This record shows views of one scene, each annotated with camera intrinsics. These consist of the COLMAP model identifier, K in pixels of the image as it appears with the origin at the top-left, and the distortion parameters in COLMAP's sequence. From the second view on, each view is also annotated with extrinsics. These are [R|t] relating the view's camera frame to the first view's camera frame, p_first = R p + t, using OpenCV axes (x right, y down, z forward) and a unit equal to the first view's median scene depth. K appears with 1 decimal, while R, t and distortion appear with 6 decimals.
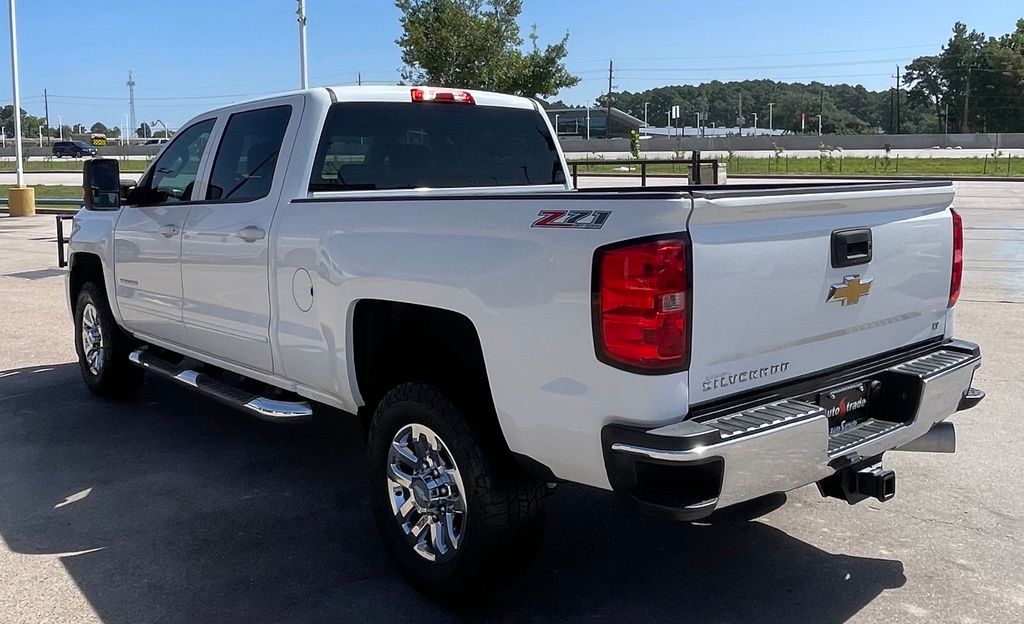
lens RADIAL K [[879.4, 0, 512.0], [0, 879.4, 312.0], [0, 0, 1]] dist [0.005415, -0.009101]
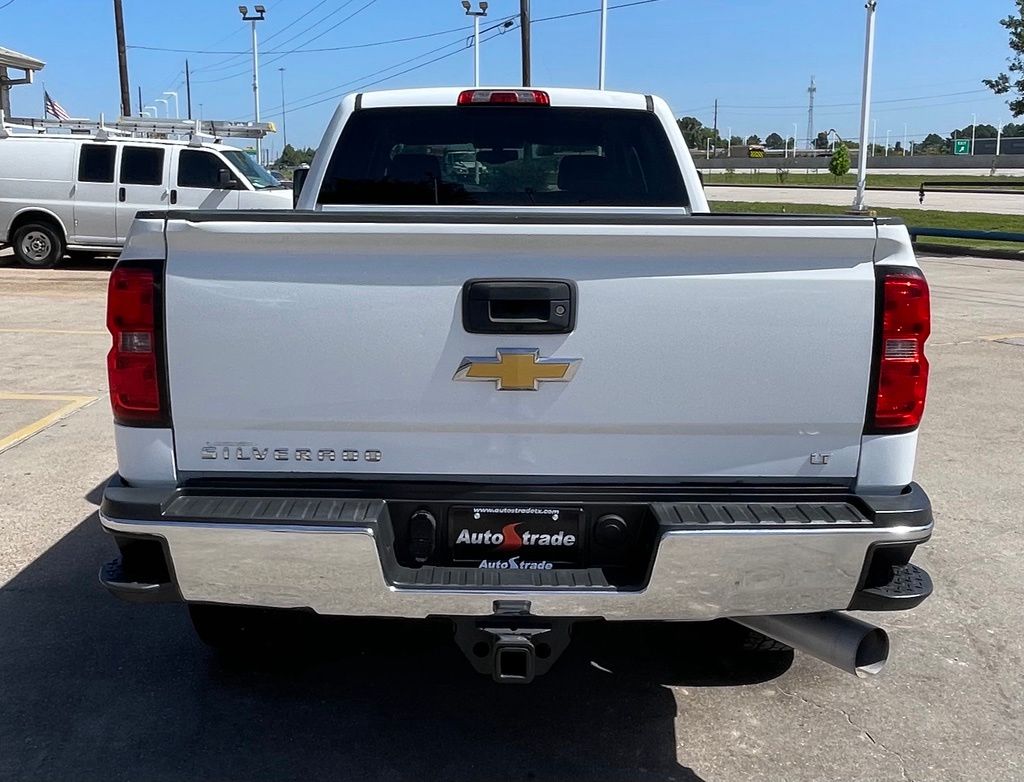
lens RADIAL K [[974.3, 0, 499.3], [0, 974.3, 393.5], [0, 0, 1]] dist [0.005666, -0.006591]
pose [[0.769128, 0.151118, -0.620972, 0.707702], [-0.119755, 0.988510, 0.092233, -0.061834], [0.627775, 0.003426, 0.778387, 0.339549]]
